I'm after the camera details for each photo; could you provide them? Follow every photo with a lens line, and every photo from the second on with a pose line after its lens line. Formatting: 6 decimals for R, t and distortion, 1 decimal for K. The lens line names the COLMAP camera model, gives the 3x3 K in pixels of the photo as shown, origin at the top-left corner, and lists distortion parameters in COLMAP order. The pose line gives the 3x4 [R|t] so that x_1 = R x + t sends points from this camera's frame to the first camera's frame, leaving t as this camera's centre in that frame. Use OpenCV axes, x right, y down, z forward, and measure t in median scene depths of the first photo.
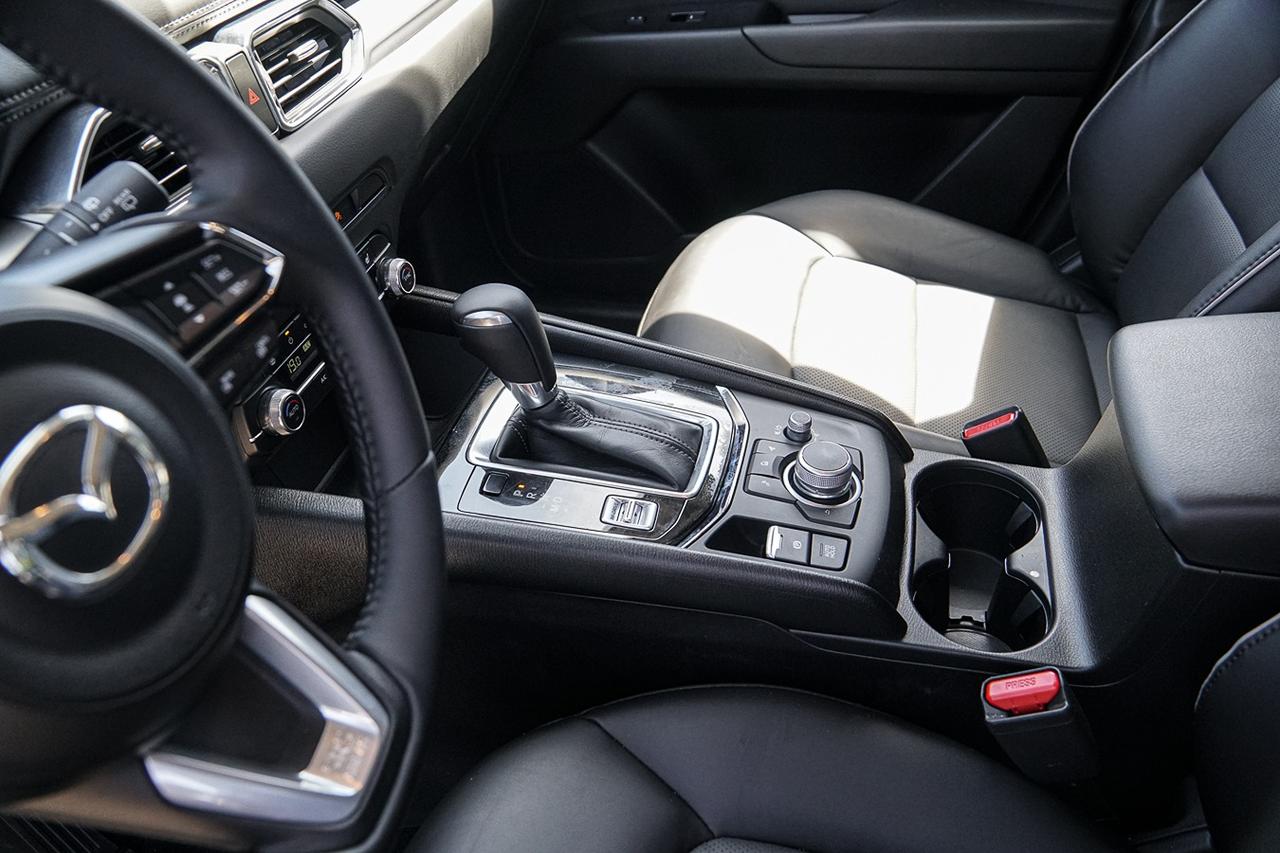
lens RADIAL K [[1008.4, 0, 641.7], [0, 1008.4, 428.0], [0, 0, 1]] dist [-0.135635, 0.103746]
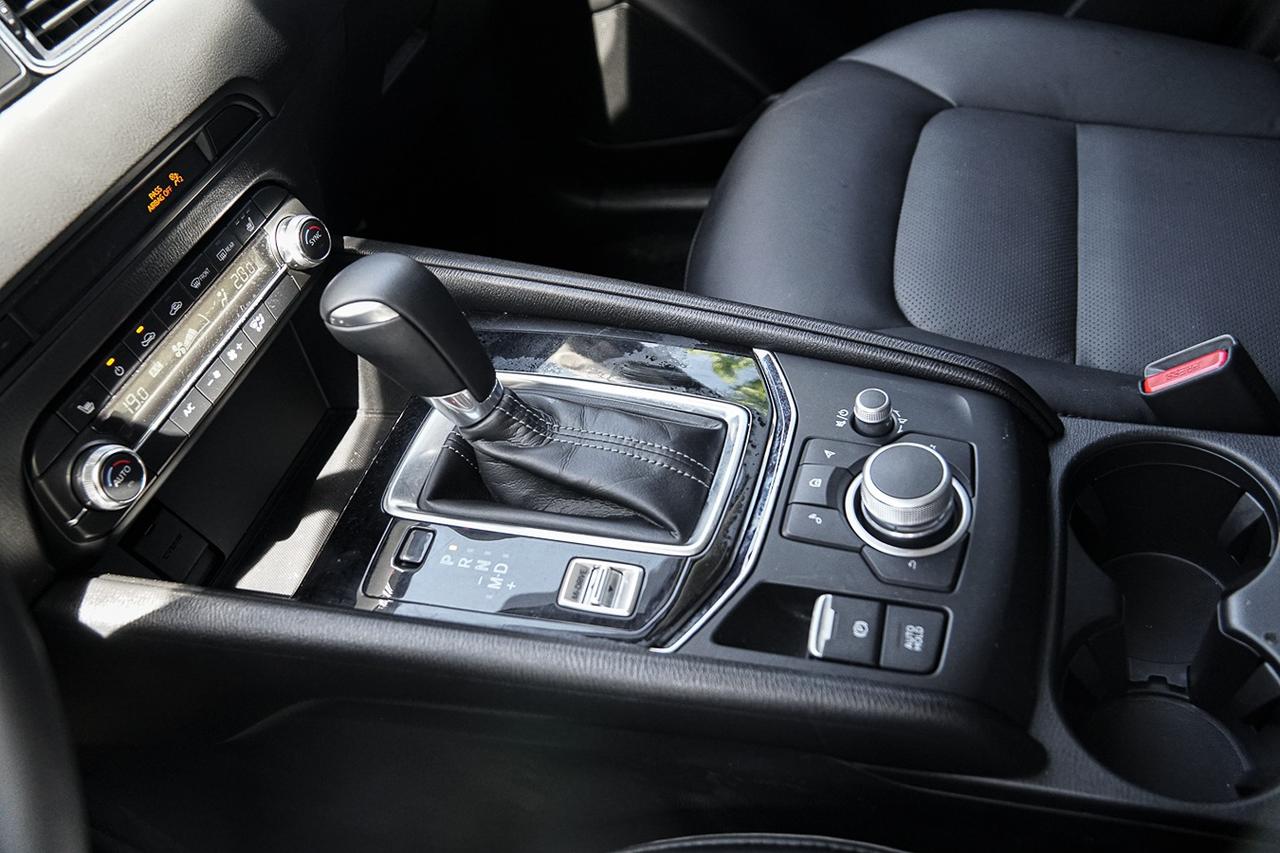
lens RADIAL K [[1008.4, 0, 650.1], [0, 1008.4, 423.3], [0, 0, 1]] dist [-0.135635, 0.103746]
pose [[0.979156, -0.081519, -0.186031, 0.146012], [0.106051, 0.986349, 0.125971, -0.097555], [0.173223, -0.143074, 0.974435, 0.372176]]
